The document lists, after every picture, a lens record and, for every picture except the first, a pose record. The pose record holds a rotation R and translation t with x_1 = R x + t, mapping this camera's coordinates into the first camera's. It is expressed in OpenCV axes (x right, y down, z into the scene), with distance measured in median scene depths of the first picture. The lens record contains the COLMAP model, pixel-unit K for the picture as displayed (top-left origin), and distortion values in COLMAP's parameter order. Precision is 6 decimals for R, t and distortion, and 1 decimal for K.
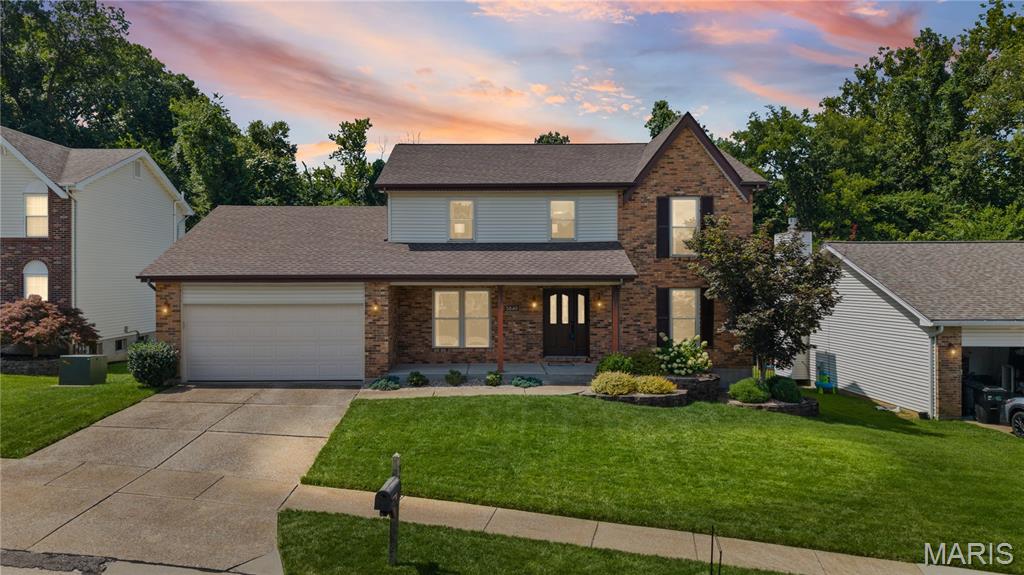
lens RADIAL K [[668.0, 0, 512.0], [0, 668.0, 287.5], [0, 0, 1]] dist [0.054264, -0.069807]
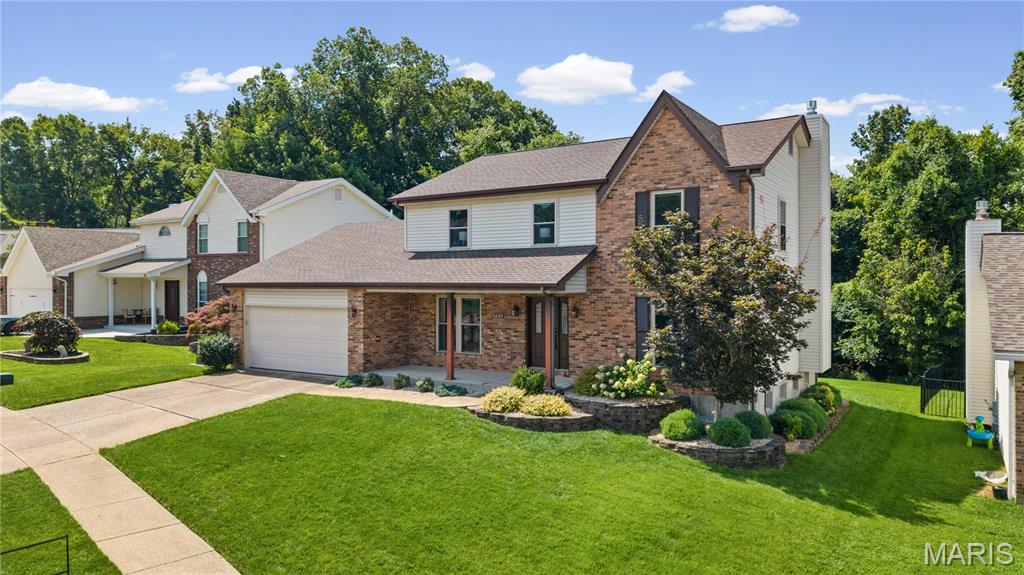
lens RADIAL K [[668.0, 0, 512.0], [0, 668.0, 287.5], [0, 0, 1]] dist [0.054264, -0.069807]
pose [[0.856448, 0.004706, -0.516211, 0.529623], [-0.004788, 0.999988, 0.001173, -0.011889], [0.516210, 0.001467, 0.856461, 0.169580]]
